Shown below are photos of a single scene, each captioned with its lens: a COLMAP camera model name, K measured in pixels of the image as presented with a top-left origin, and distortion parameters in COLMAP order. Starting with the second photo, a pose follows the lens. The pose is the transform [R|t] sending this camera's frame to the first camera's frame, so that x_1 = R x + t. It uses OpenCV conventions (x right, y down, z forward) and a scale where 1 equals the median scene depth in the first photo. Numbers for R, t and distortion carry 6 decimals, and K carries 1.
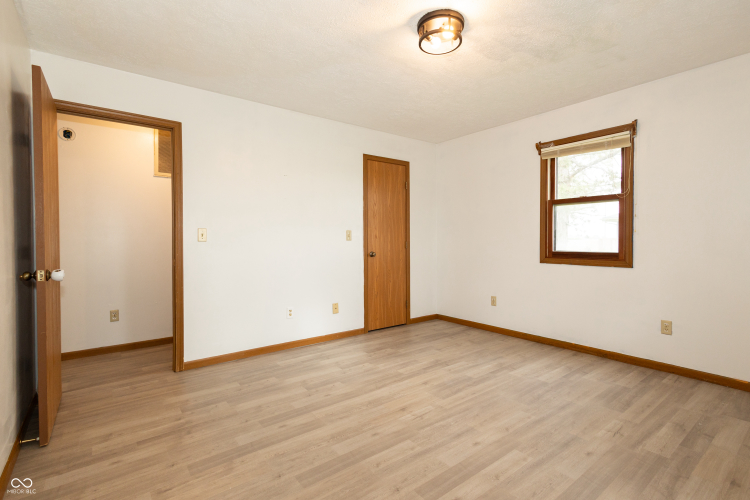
lens RADIAL K [[345.1, 0, 373.3], [0, 345.1, 248.0], [0, 0, 1]] dist [0.010232, -0.000190]
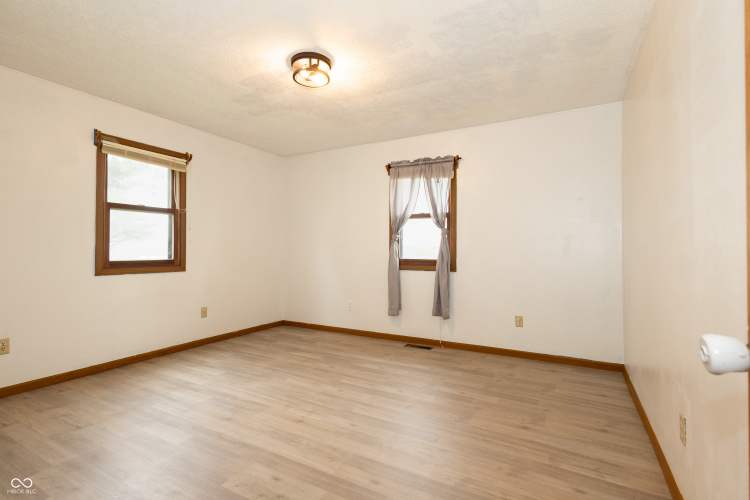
lens RADIAL K [[345.1, 0, 373.3], [0, 345.1, 248.0], [0, 0, 1]] dist [0.010232, -0.000190]
pose [[-0.366860, 0.004526, 0.930265, -0.754532], [0.021562, 0.999761, 0.003639, -0.017760], [-0.930026, 0.021393, -0.366870, 0.968024]]
